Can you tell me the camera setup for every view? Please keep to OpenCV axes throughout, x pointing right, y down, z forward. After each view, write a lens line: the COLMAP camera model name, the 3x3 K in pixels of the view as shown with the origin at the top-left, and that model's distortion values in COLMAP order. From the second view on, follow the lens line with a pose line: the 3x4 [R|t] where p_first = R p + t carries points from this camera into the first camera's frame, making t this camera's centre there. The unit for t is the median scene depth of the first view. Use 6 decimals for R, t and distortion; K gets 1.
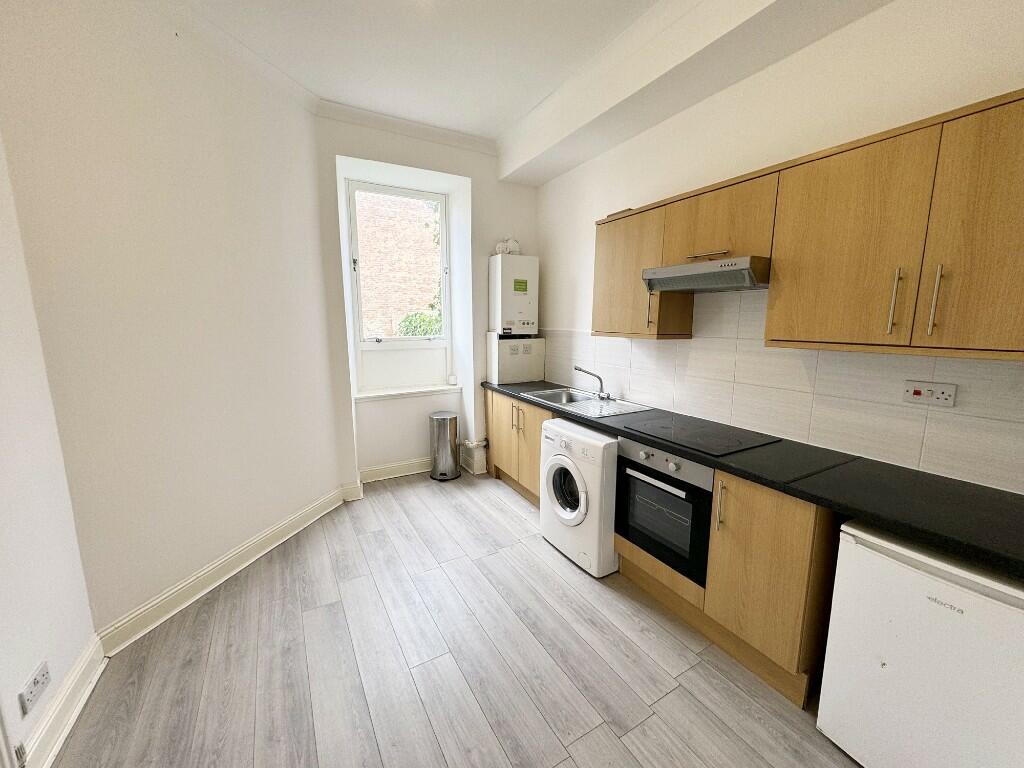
lens RADIAL K [[407.6, 0, 509.5], [0, 407.6, 382.4], [0, 0, 1]] dist [-0.001222, -0.000440]
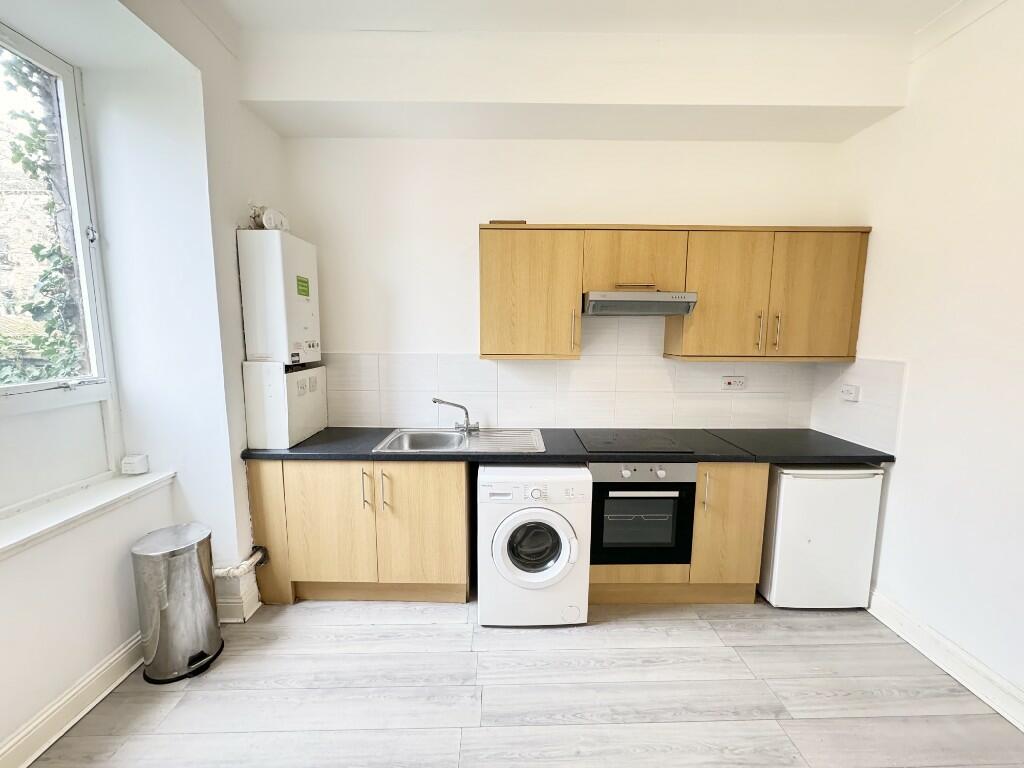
lens RADIAL K [[407.6, 0, 509.5], [0, 407.6, 382.4], [0, 0, 1]] dist [-0.001222, -0.000440]
pose [[0.472183, -0.104405, 0.875296, -0.537787], [0.130414, 0.990308, 0.047772, -0.105780], [-0.871800, 0.091594, 0.481222, 0.582853]]
